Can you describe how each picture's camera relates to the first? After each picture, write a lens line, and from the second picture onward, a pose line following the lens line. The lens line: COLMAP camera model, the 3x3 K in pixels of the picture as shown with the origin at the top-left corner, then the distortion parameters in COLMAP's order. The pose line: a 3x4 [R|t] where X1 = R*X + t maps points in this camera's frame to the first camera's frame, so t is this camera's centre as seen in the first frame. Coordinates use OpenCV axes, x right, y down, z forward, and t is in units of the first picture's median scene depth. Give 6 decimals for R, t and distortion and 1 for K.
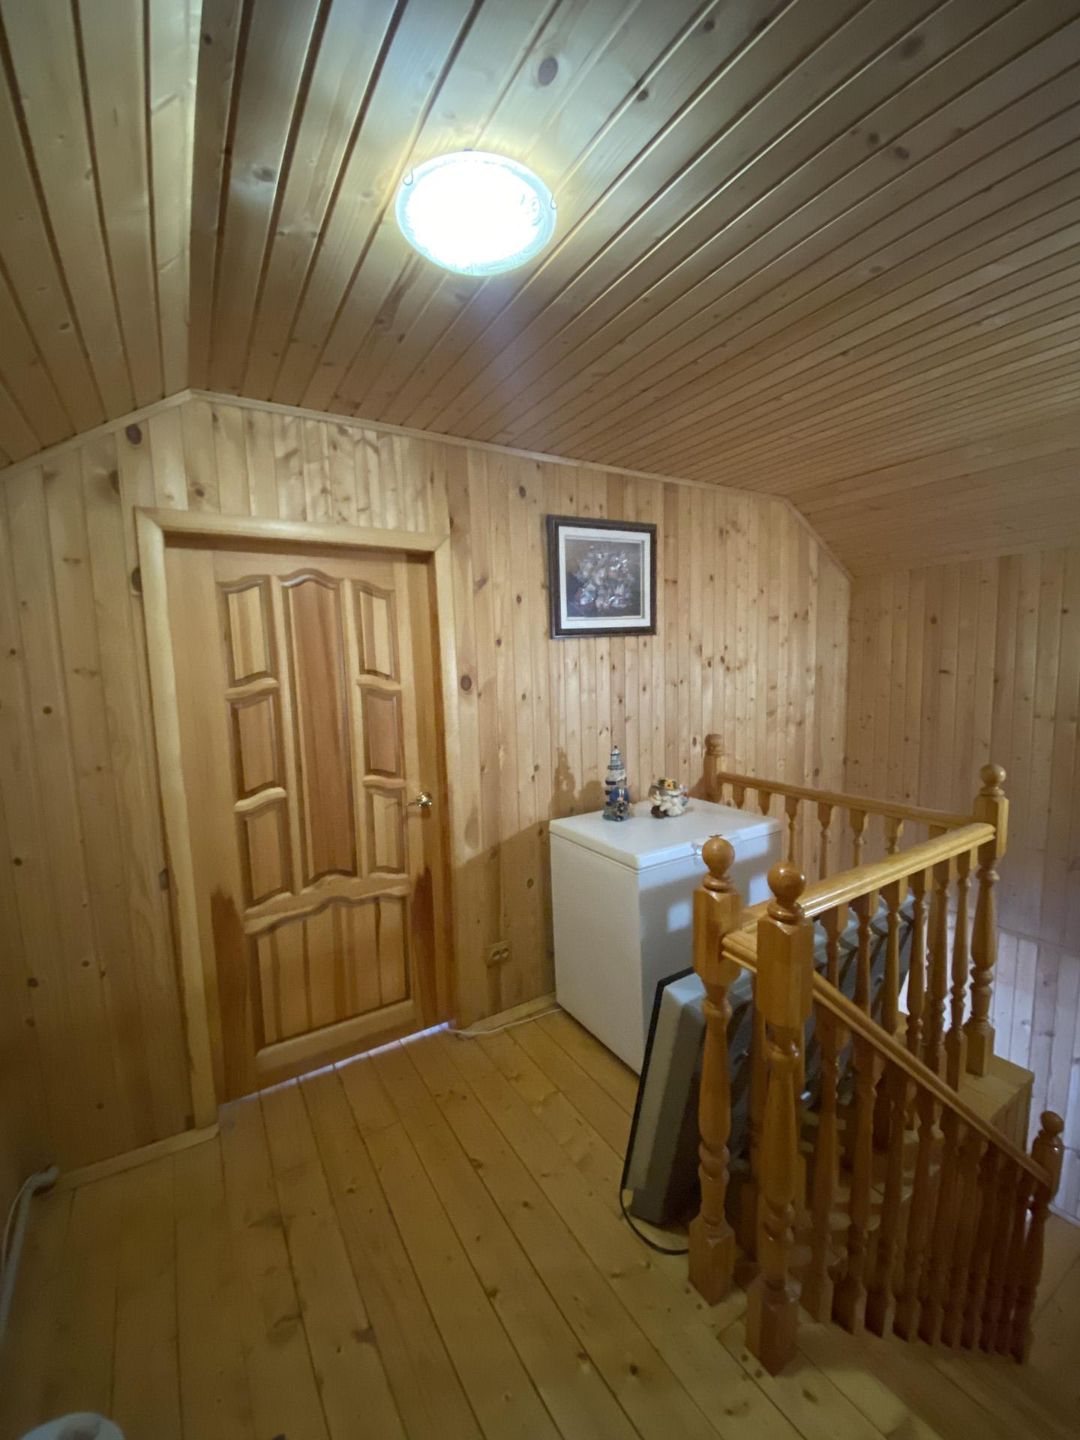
lens RADIAL K [[590.6, 0, 532.5], [0, 590.6, 718.1], [0, 0, 1]] dist [-0.015958, -0.002165]
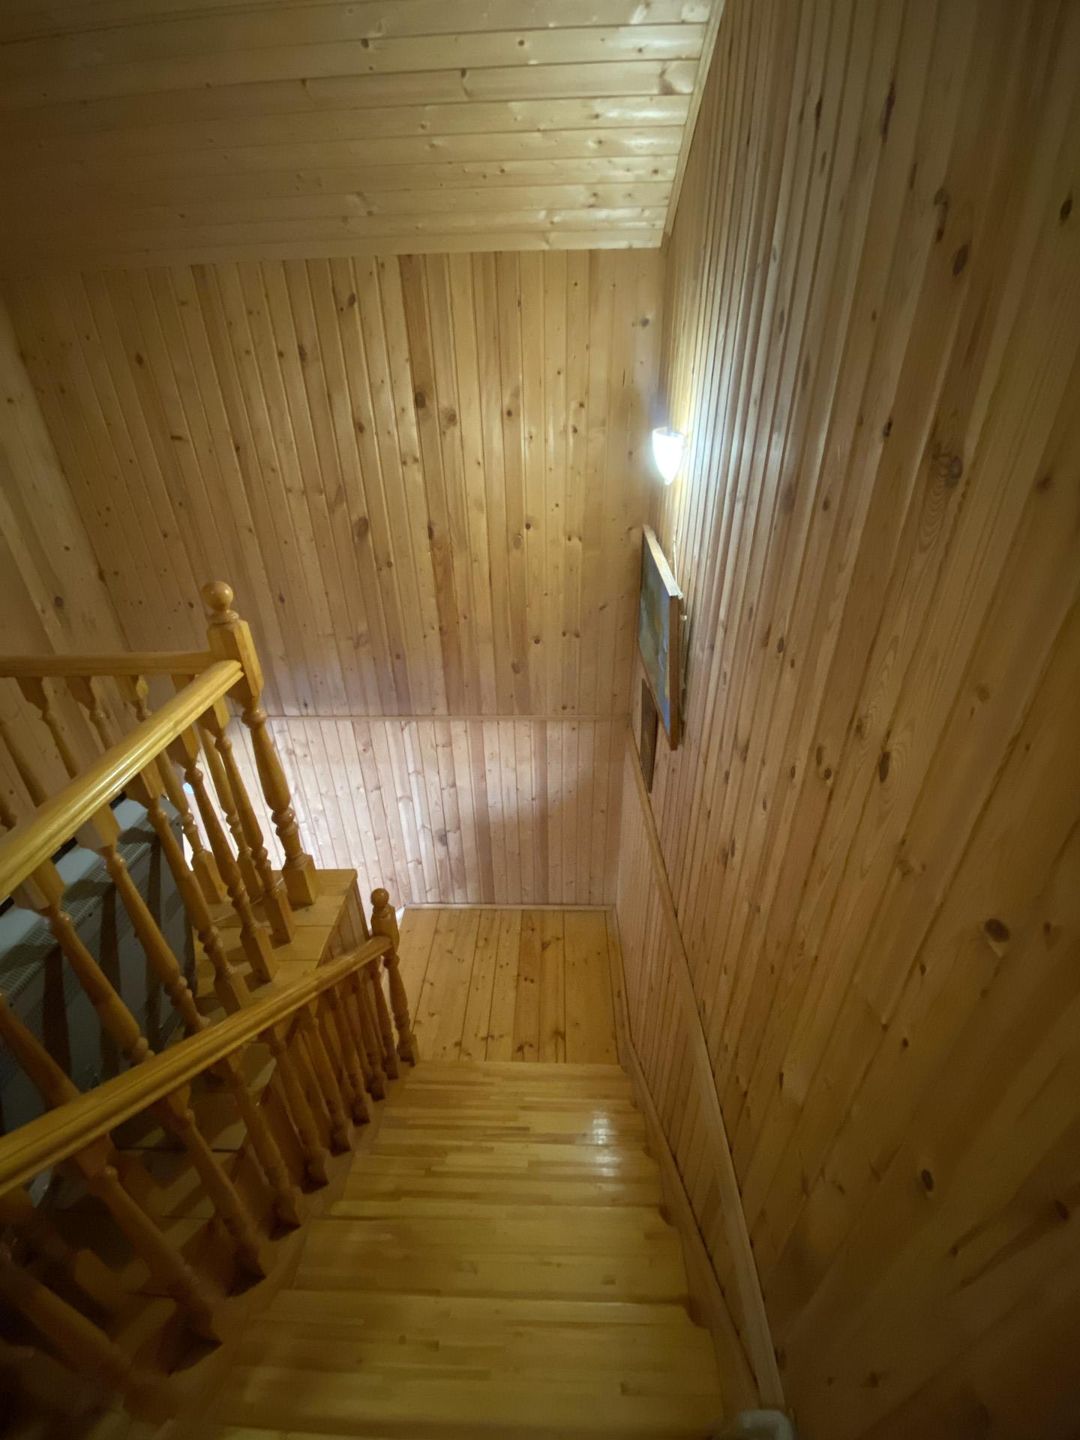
lens RADIAL K [[590.6, 0, 539.8], [0, 590.6, 724.2], [0, 0, 1]] dist [-0.015958, -0.002165]
pose [[0.542779, -0.398854, 0.739126, 0.359980], [0.085367, 0.901684, 0.423886, -0.037085], [-0.835526, -0.166979, 0.523463, 0.210658]]
